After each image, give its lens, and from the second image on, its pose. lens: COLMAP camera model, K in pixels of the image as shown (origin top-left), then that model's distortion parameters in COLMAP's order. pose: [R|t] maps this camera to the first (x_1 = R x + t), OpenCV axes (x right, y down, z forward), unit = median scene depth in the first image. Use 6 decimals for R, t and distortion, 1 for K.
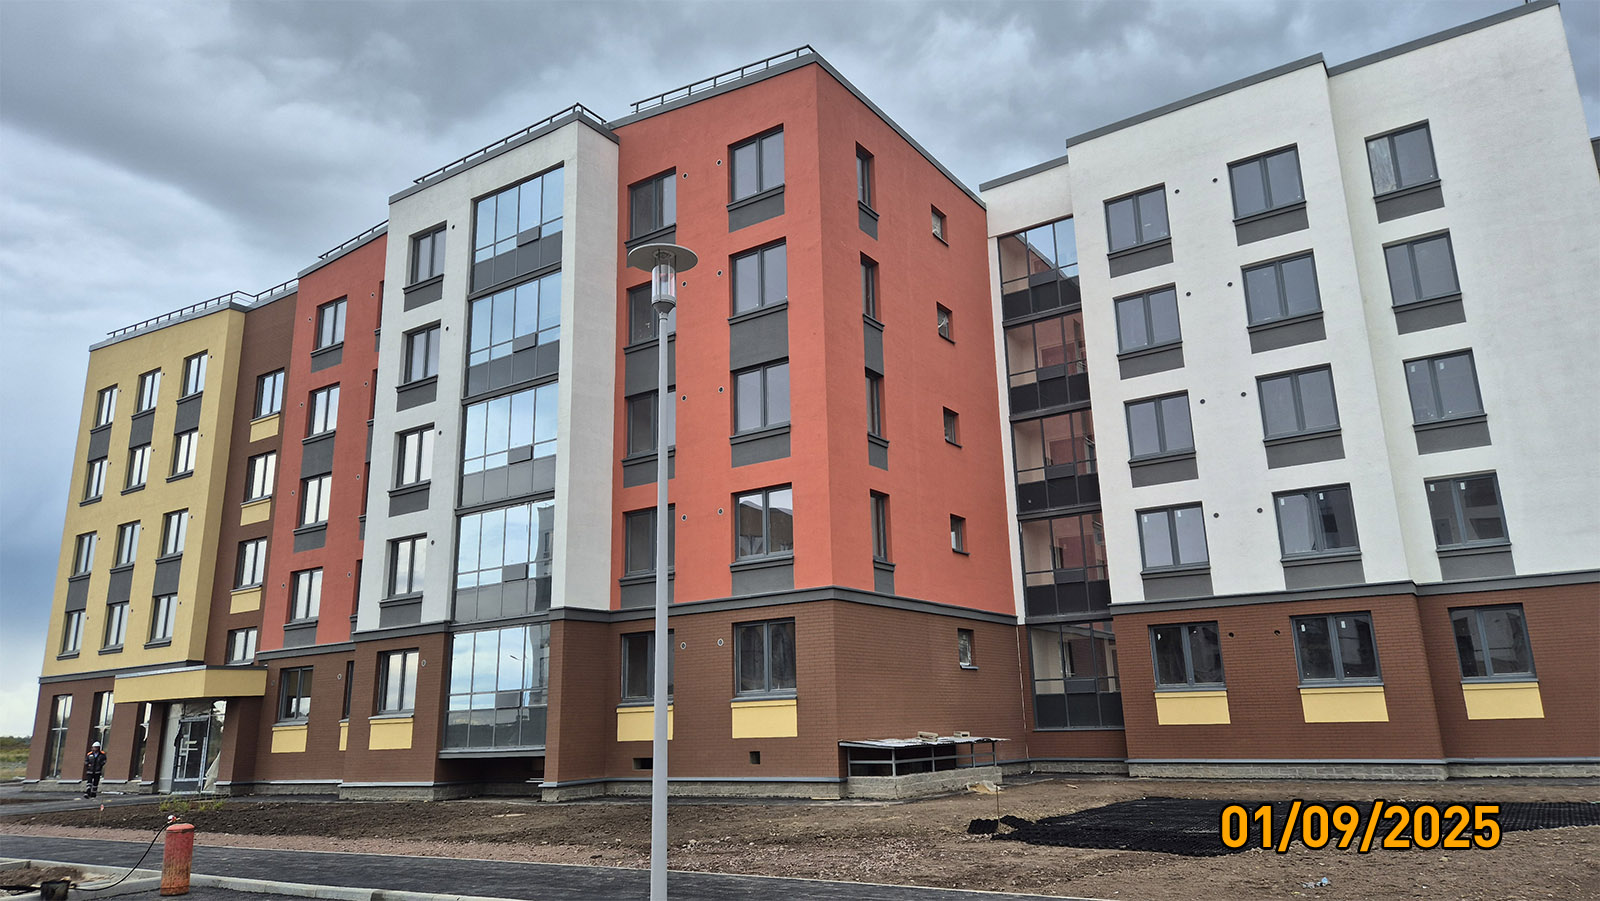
lens RADIAL K [[1051.6, 0, 803.9], [0, 1051.6, 479.1], [0, 0, 1]] dist [0.104446, -0.089447]
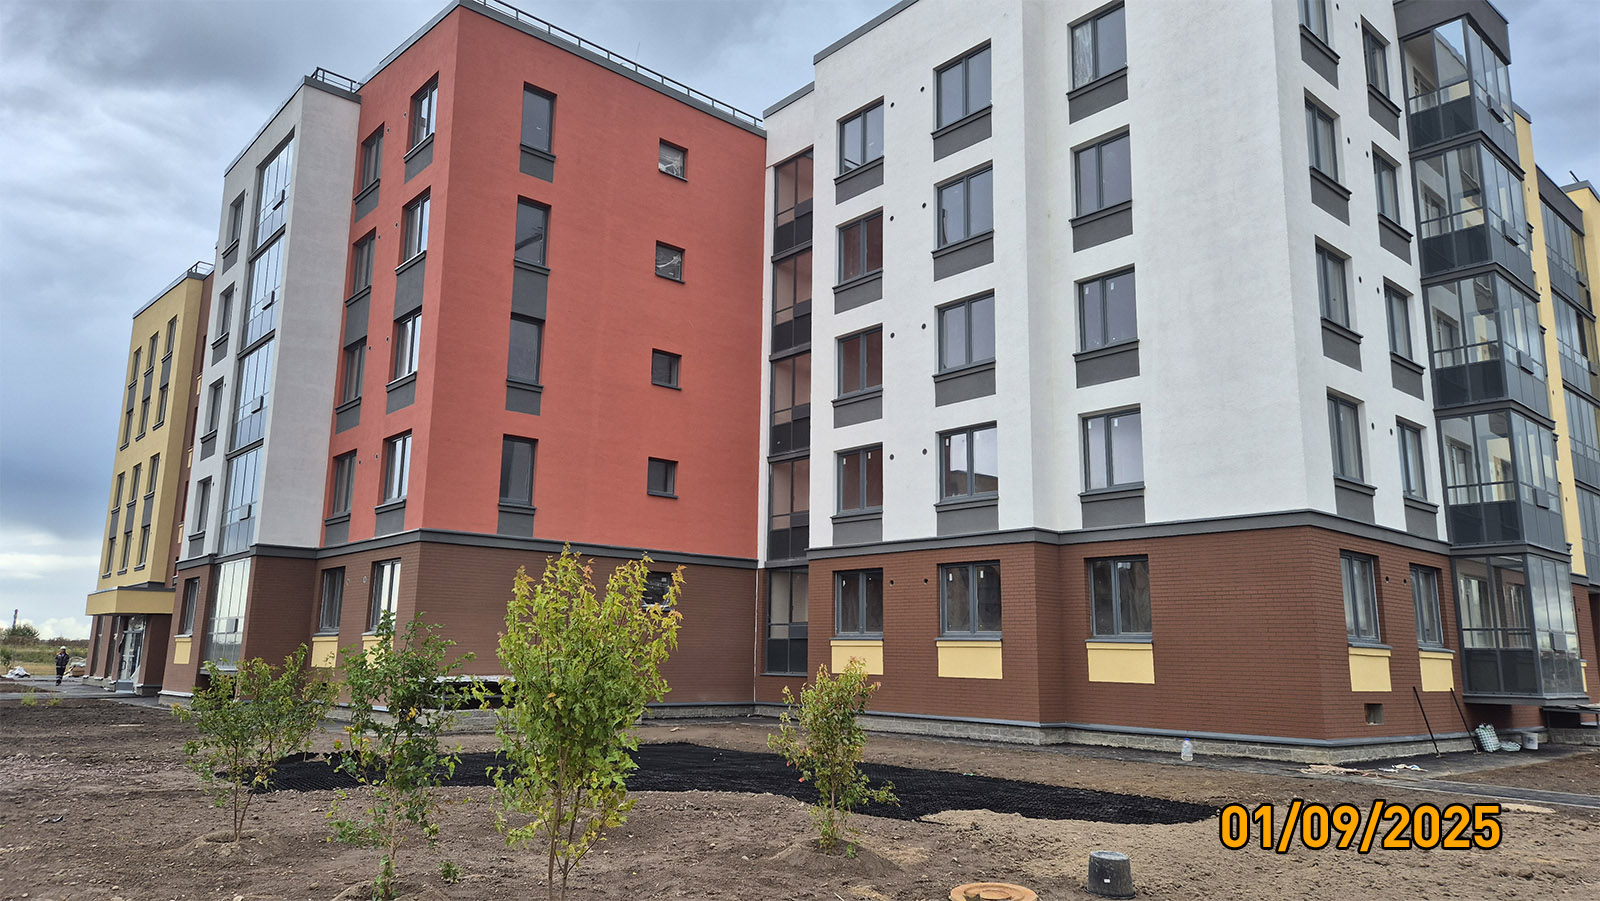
lens RADIAL K [[1054.4, 0, 793.4], [0, 1054.4, 483.7], [0, 0, 1]] dist [0.134731, -0.150867]
pose [[0.962794, 0.002321, -0.270226, 0.565607], [0.014514, 0.998076, 0.060287, -0.000223], [0.269846, -0.061966, 0.960908, 0.077516]]
